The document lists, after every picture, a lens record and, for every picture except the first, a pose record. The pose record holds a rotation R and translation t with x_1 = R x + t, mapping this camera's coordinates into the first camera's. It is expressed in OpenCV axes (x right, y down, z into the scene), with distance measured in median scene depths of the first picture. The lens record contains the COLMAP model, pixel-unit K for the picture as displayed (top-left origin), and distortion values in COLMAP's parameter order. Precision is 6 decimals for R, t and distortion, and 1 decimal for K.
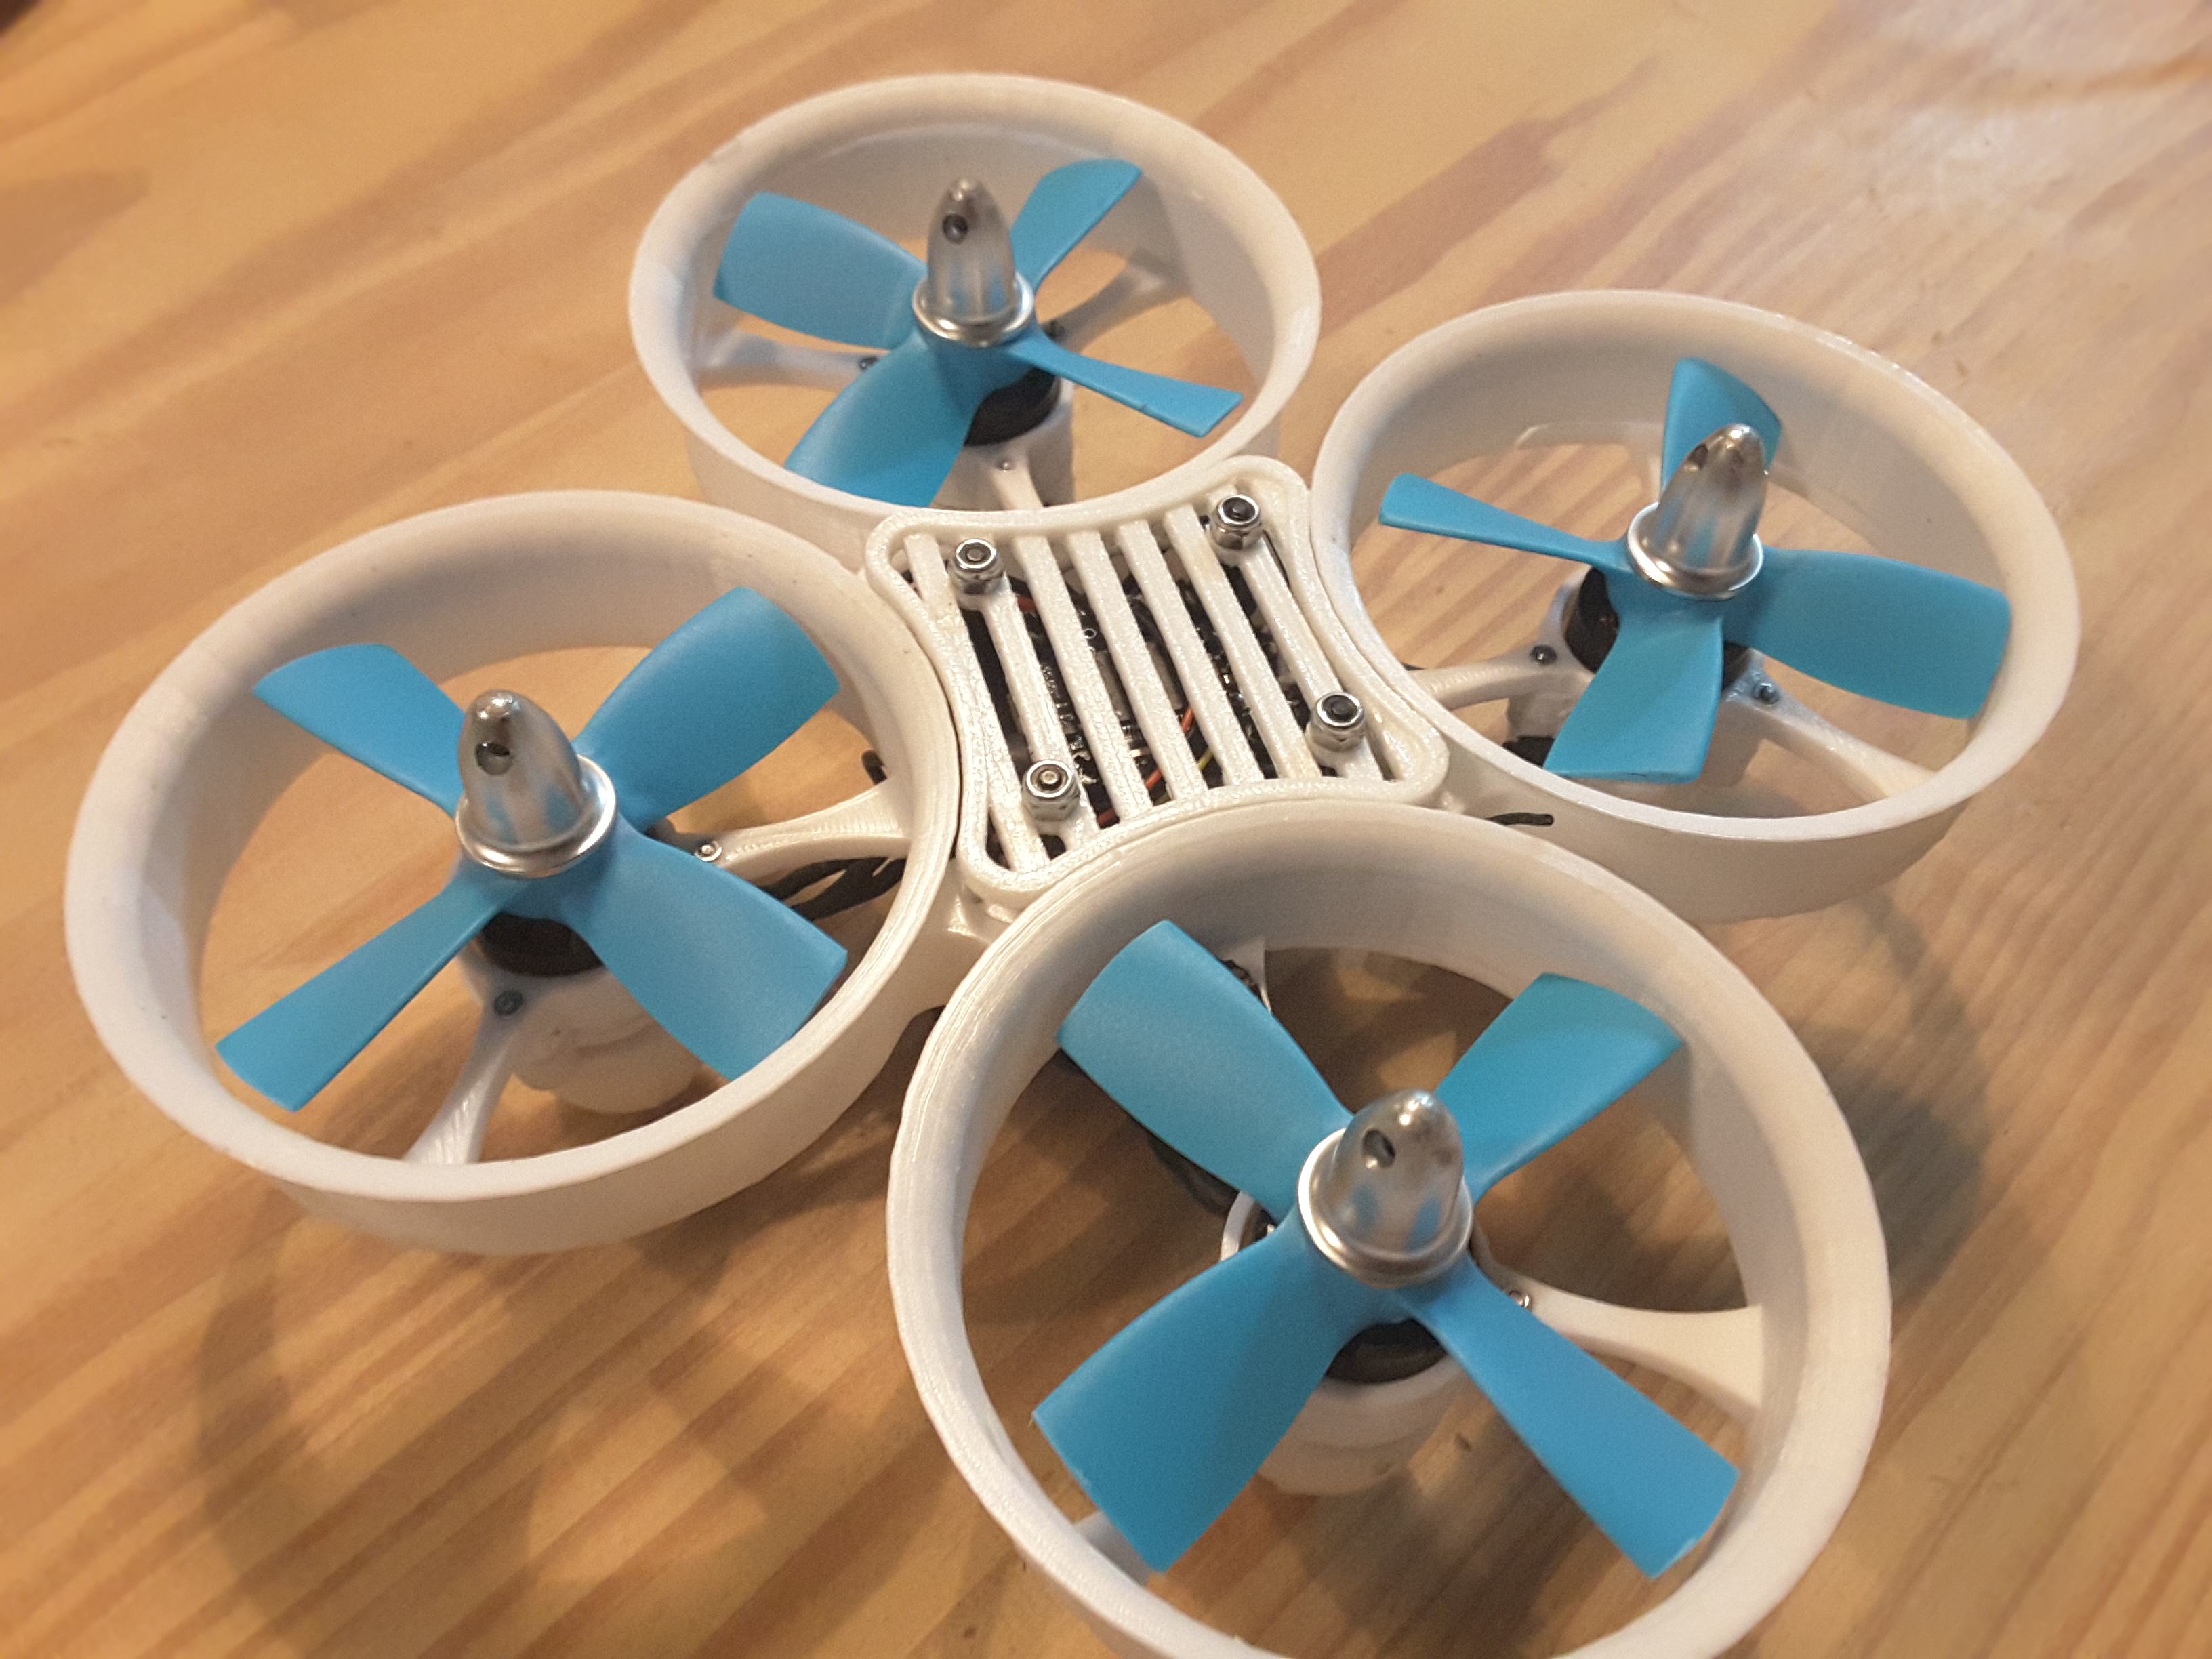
lens RADIAL K [[1998.7, 0, 1091.8], [0, 1998.7, 822.4], [0, 0, 1]] dist [0.013676, -0.101641]
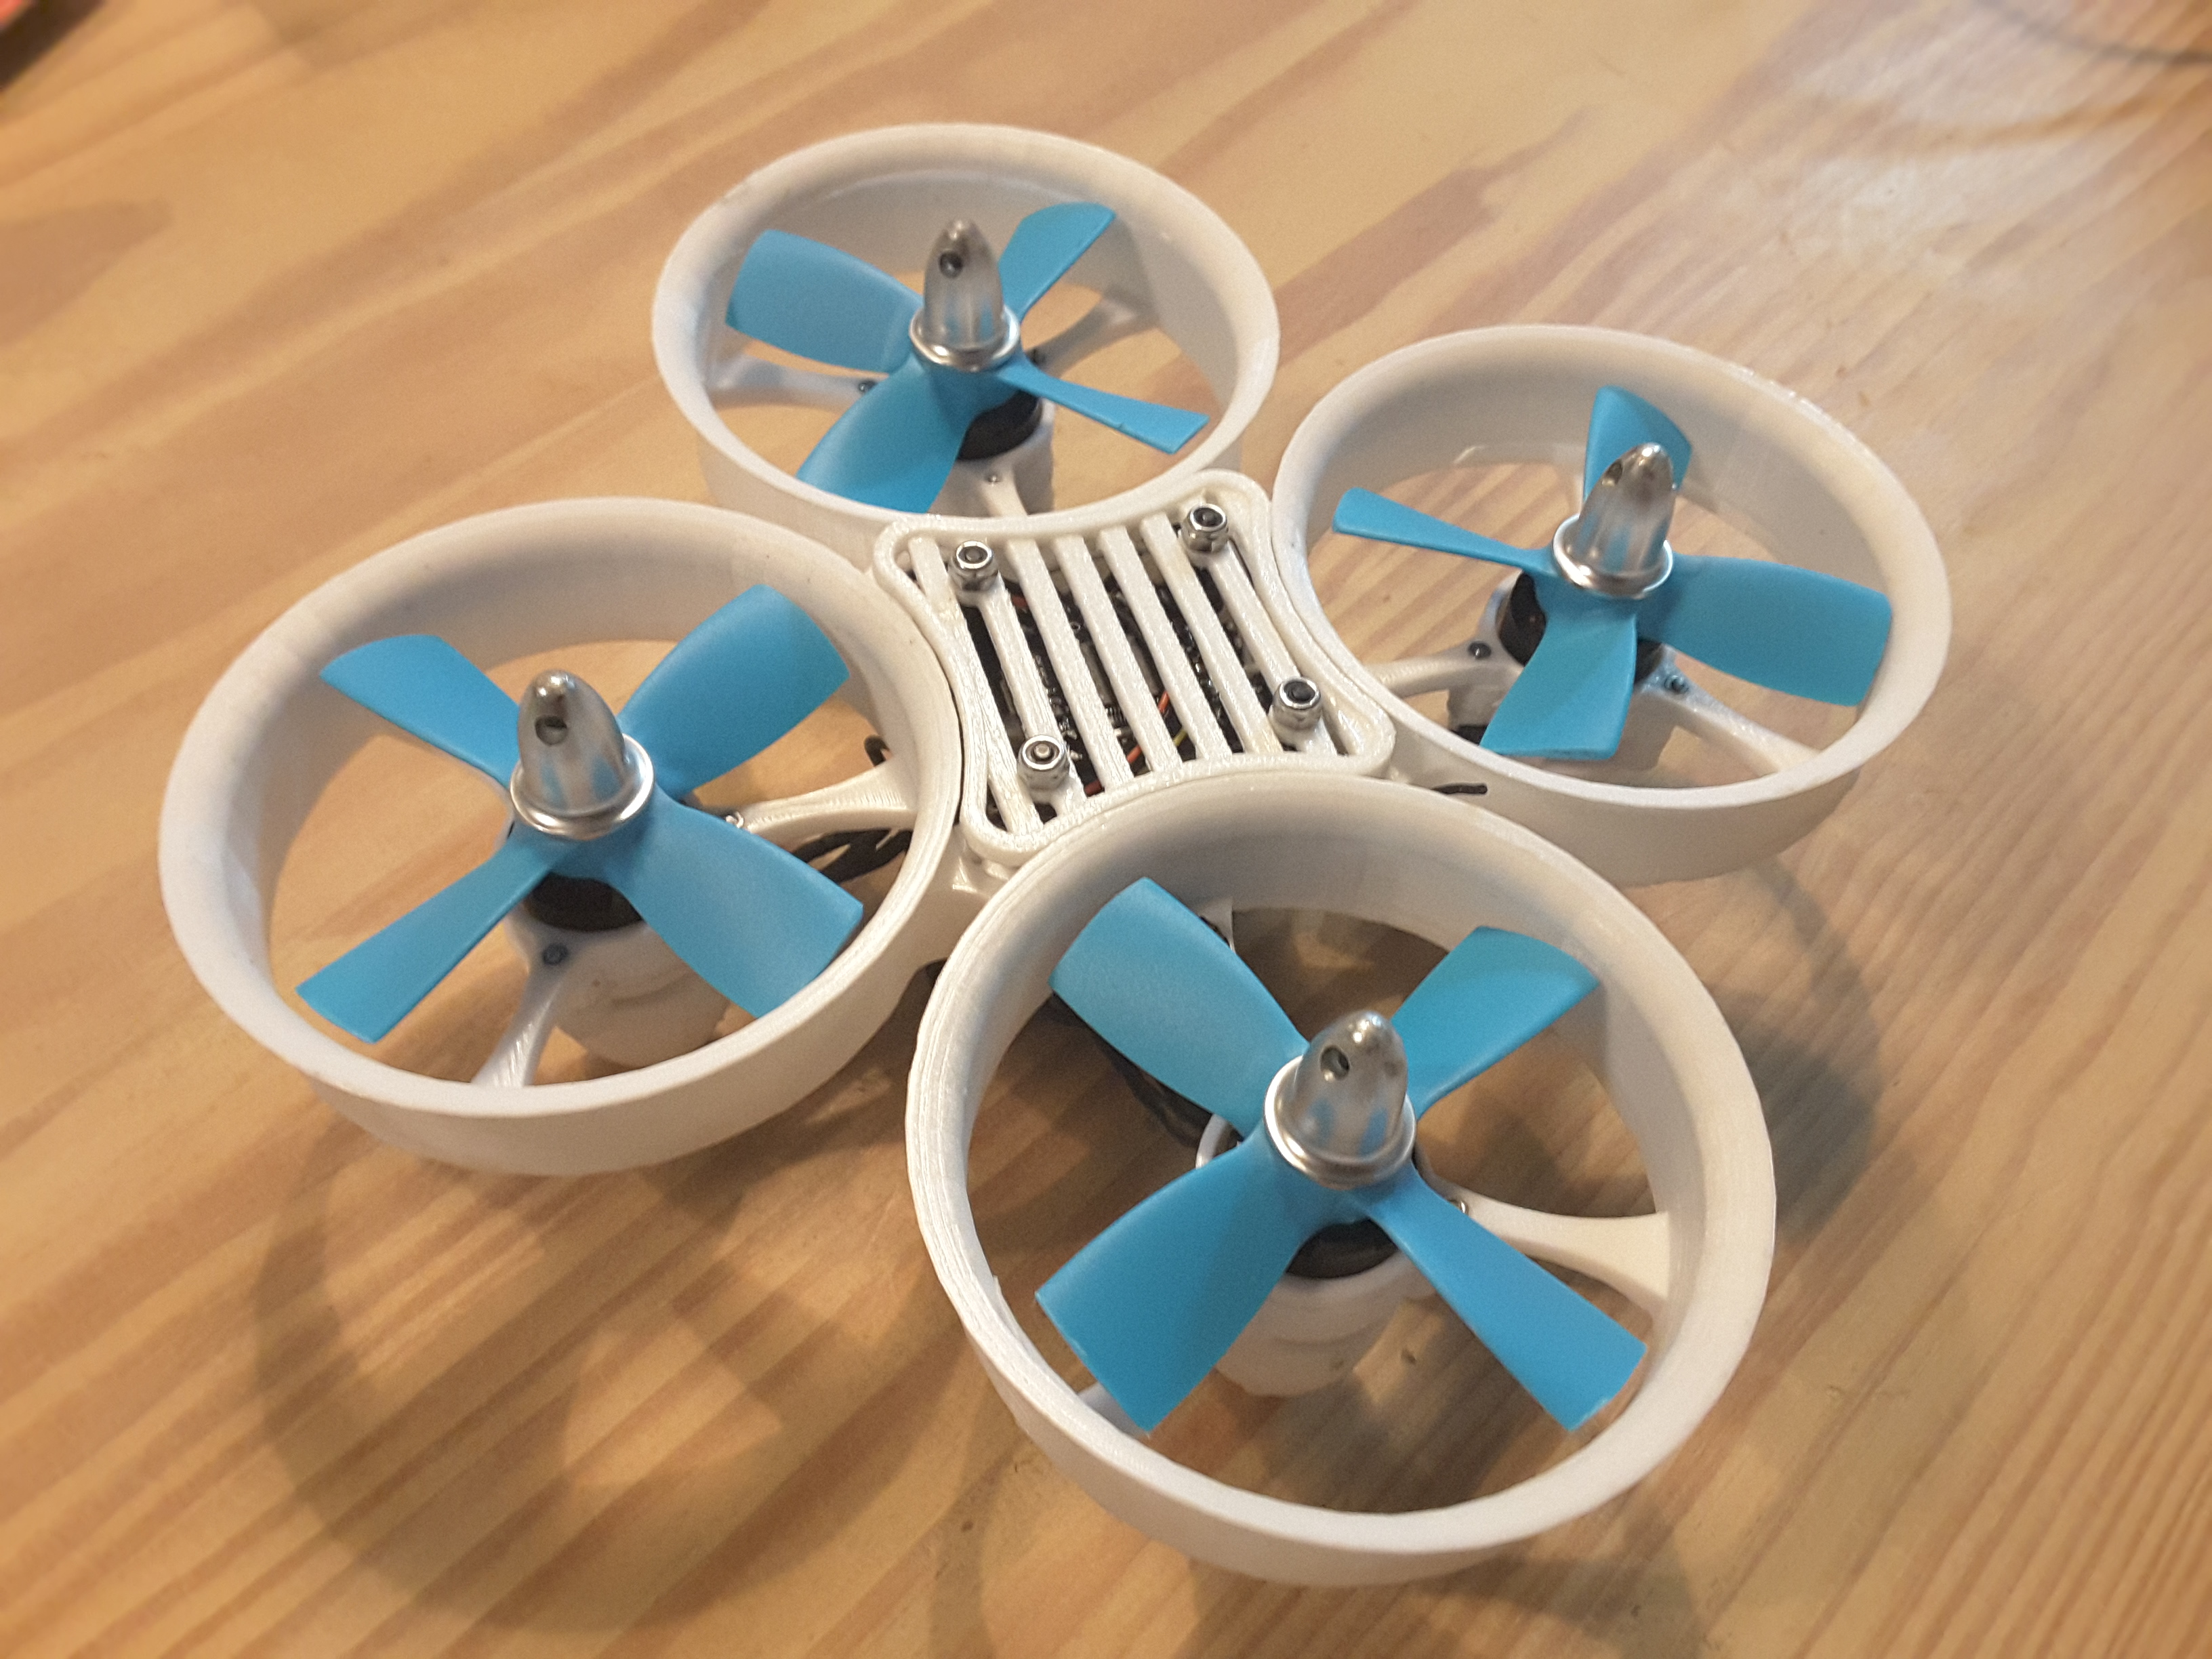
lens RADIAL K [[1995.7, 0, 1106.0], [0, 1995.7, 829.5], [0, 0, 1]] dist [-0.011851, -0.013772]
pose [[0.999487, -0.000086, 0.032041, -0.018376], [0.000446, 0.999937, -0.011244, 0.029250], [-0.032038, 0.011252, 0.999423, -0.106204]]
